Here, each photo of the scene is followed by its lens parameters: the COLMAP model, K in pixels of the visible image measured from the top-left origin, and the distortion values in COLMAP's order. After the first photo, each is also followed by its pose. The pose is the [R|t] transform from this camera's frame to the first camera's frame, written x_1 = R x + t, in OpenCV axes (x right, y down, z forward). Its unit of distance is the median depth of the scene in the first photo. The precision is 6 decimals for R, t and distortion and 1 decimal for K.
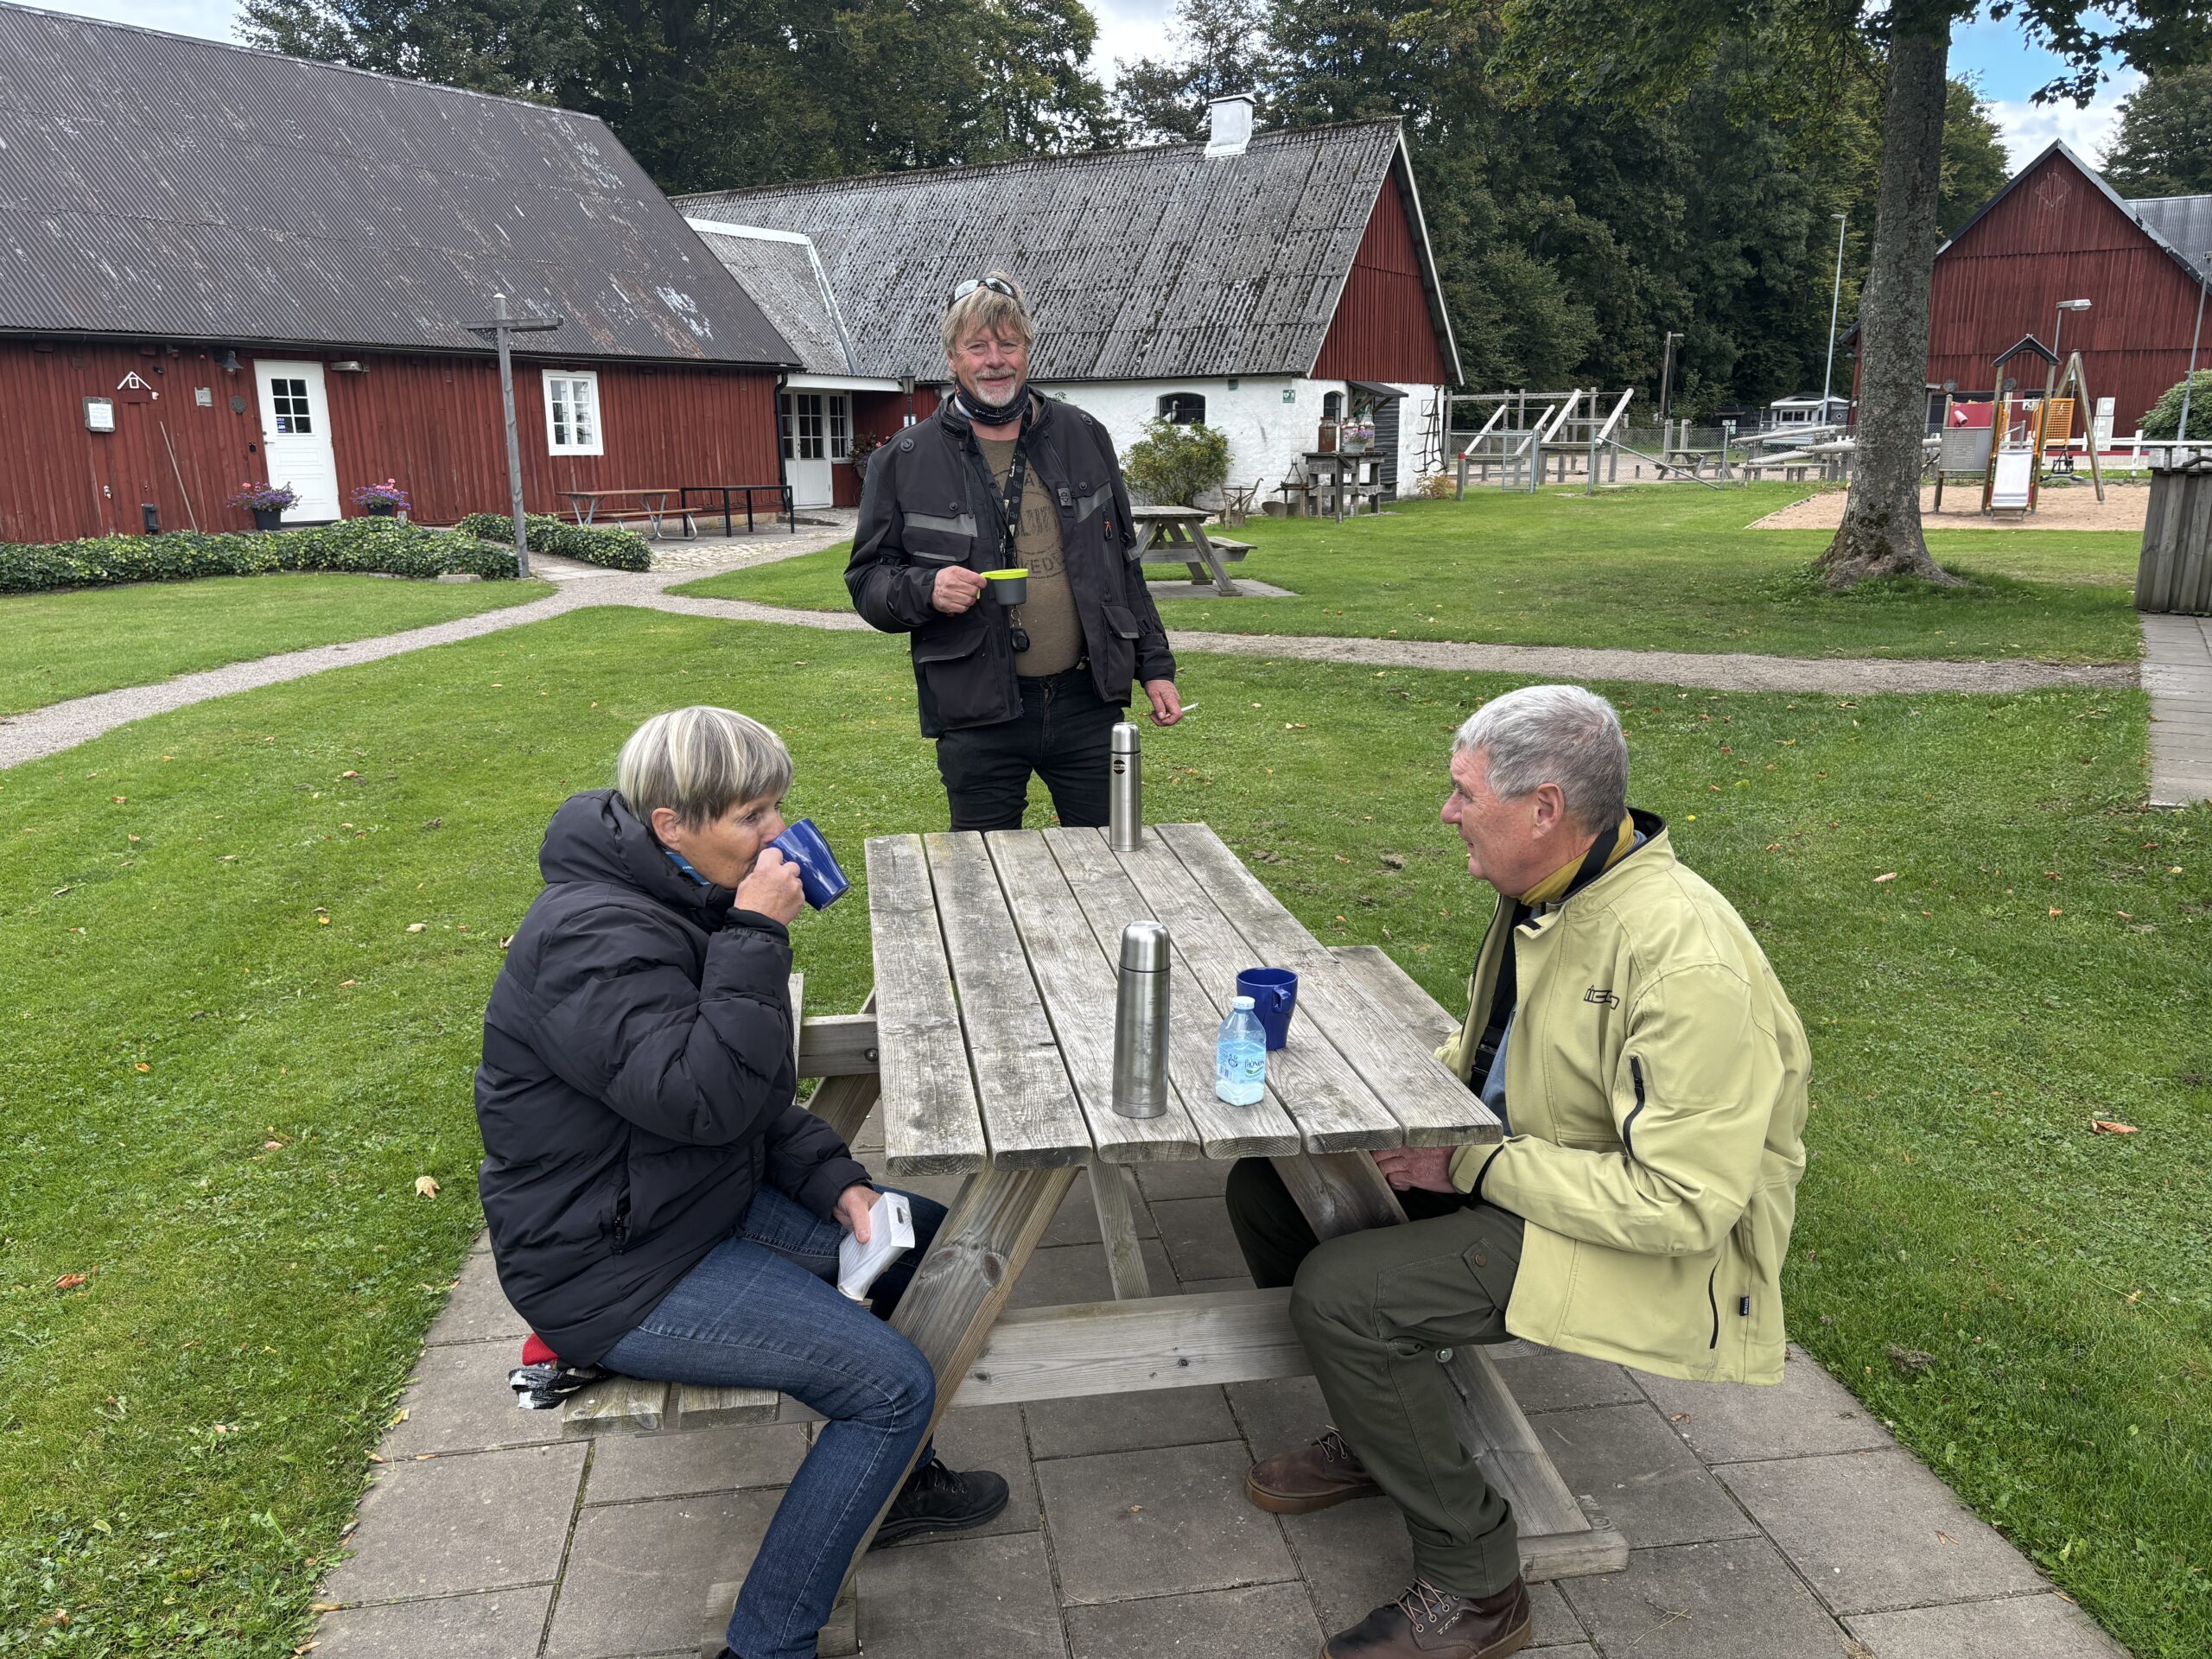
lens RADIAL K [[1651.5, 0, 1096.5], [0, 1651.5, 846.0], [0, 0, 1]] dist [0.050364, -0.054482]
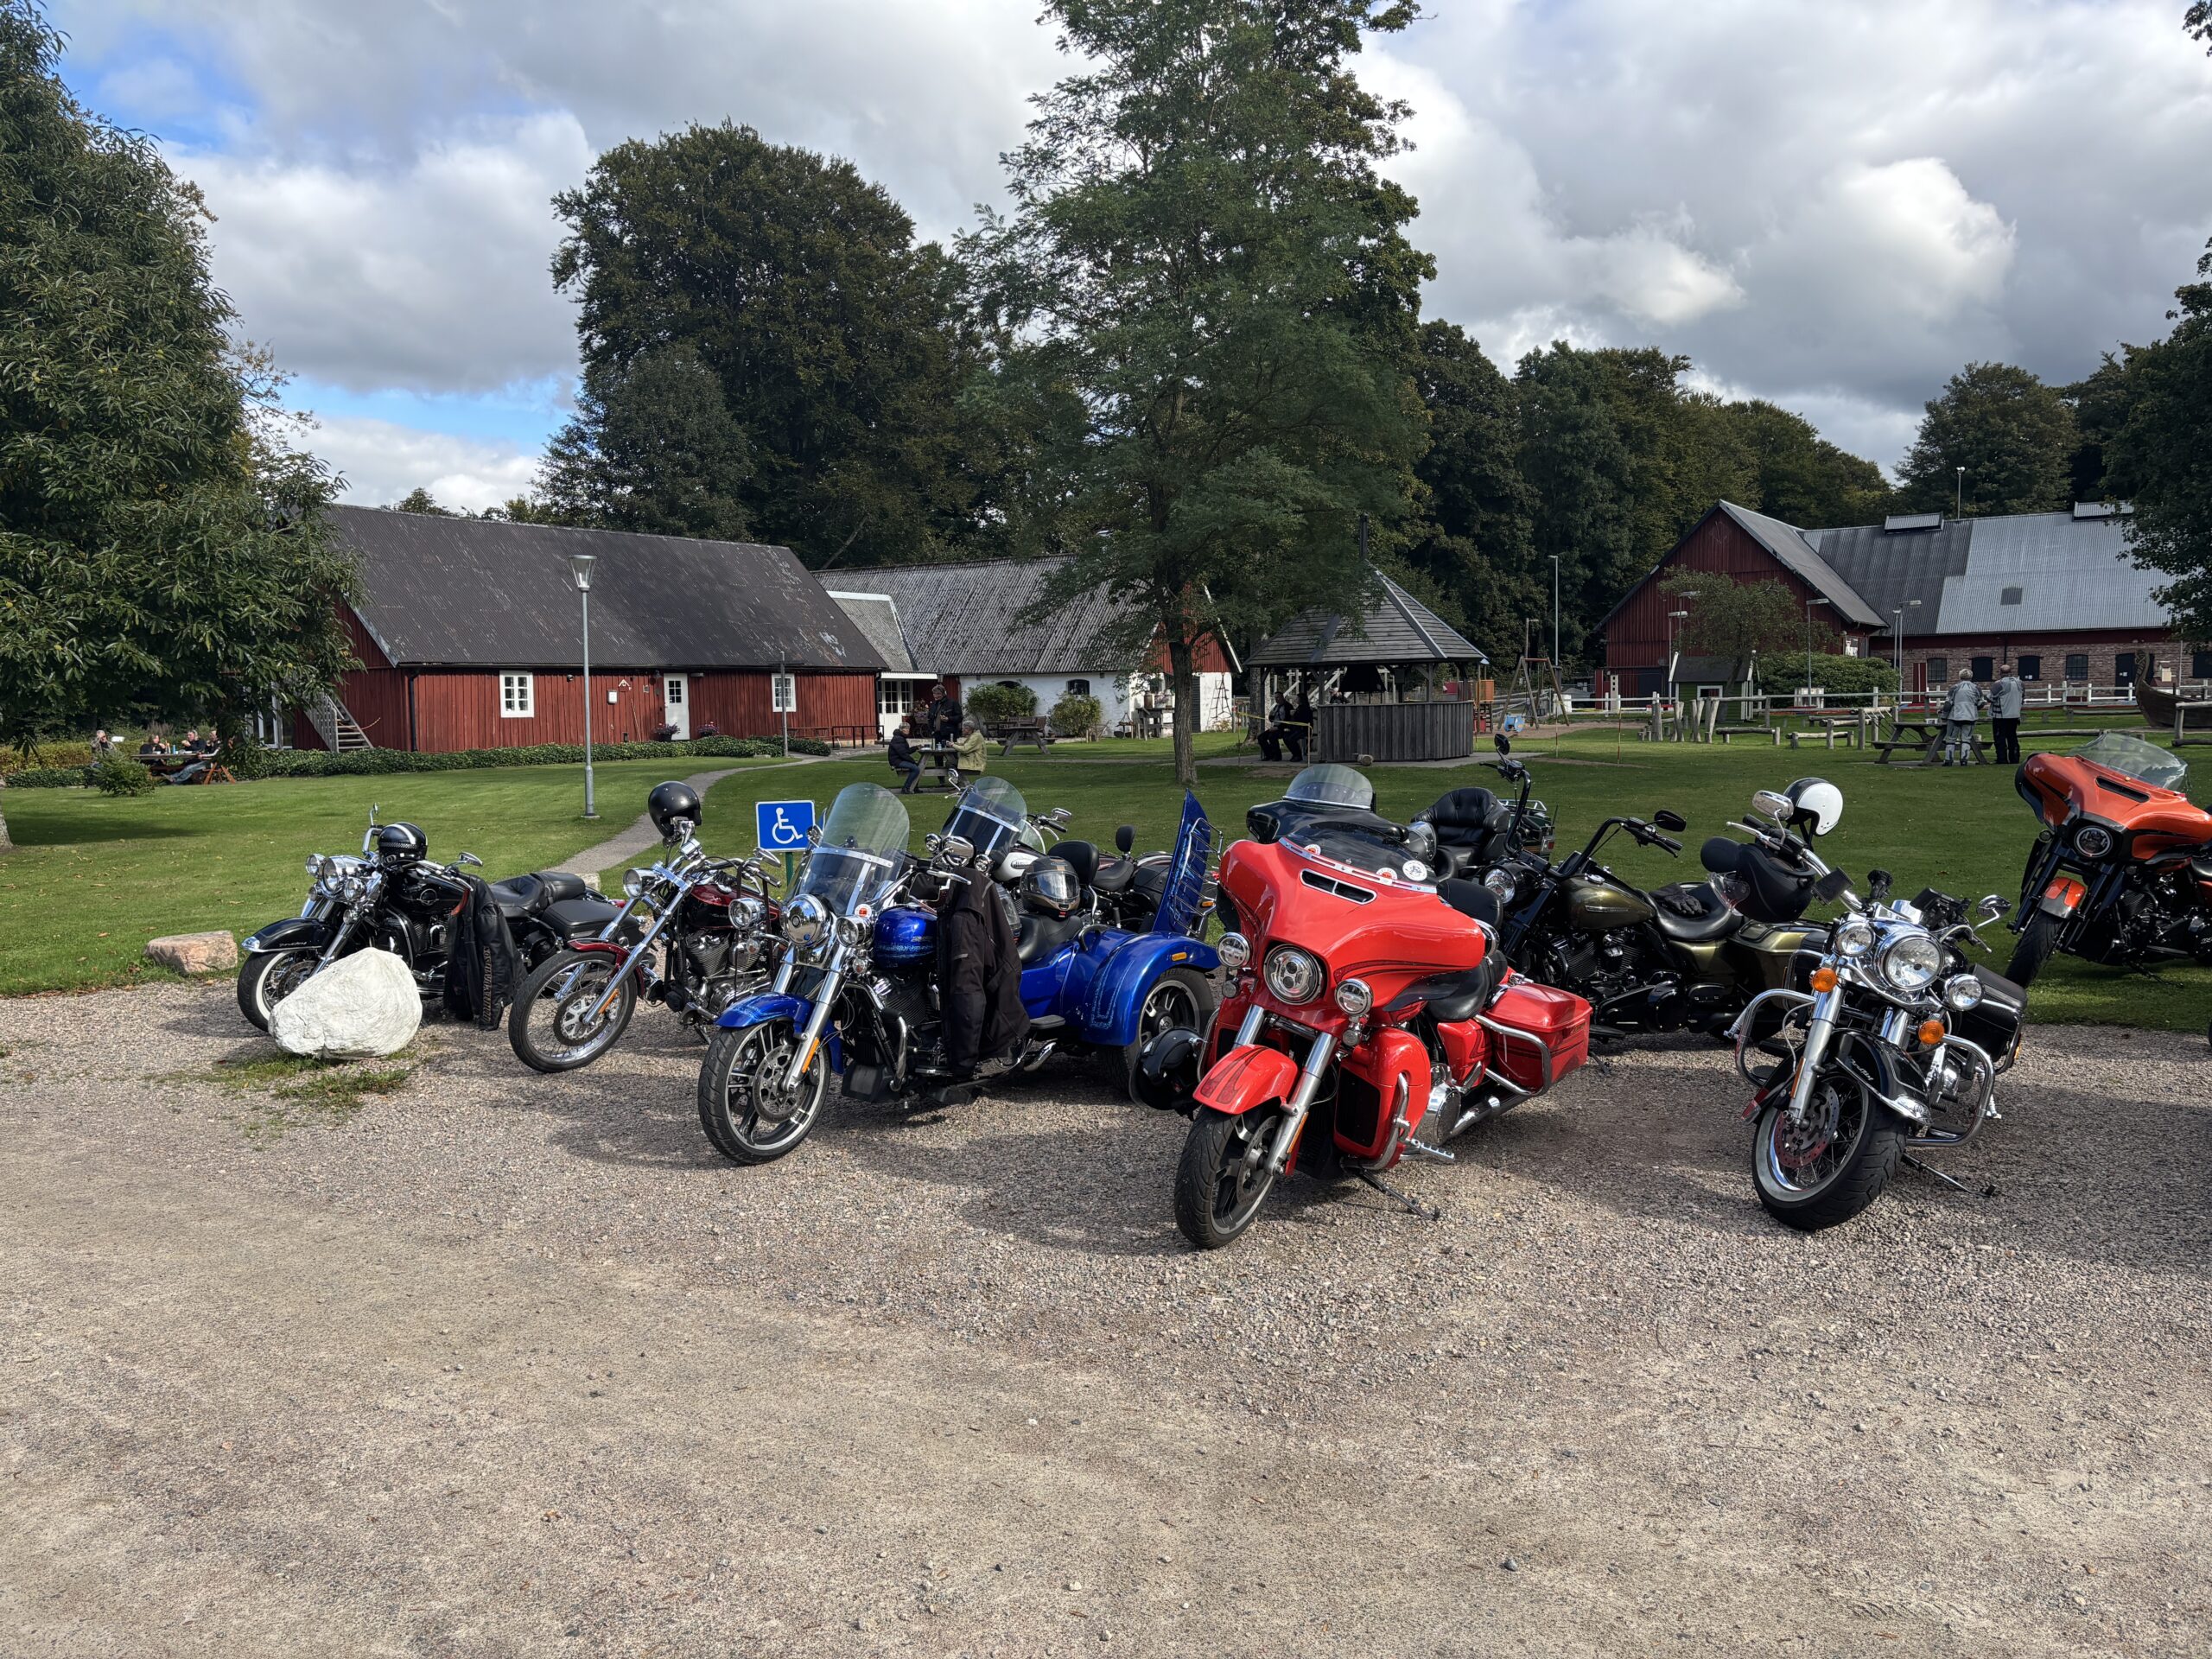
lens RADIAL K [[1651.5, 0, 1087.2], [0, 1651.5, 818.5], [0, 0, 1]] dist [0.050364, -0.054482]
pose [[0.999452, -0.005839, -0.032587, 0.117261], [0.000286, 0.985806, -0.167889, 0.209294], [0.033105, 0.167788, 0.985267, -0.861355]]
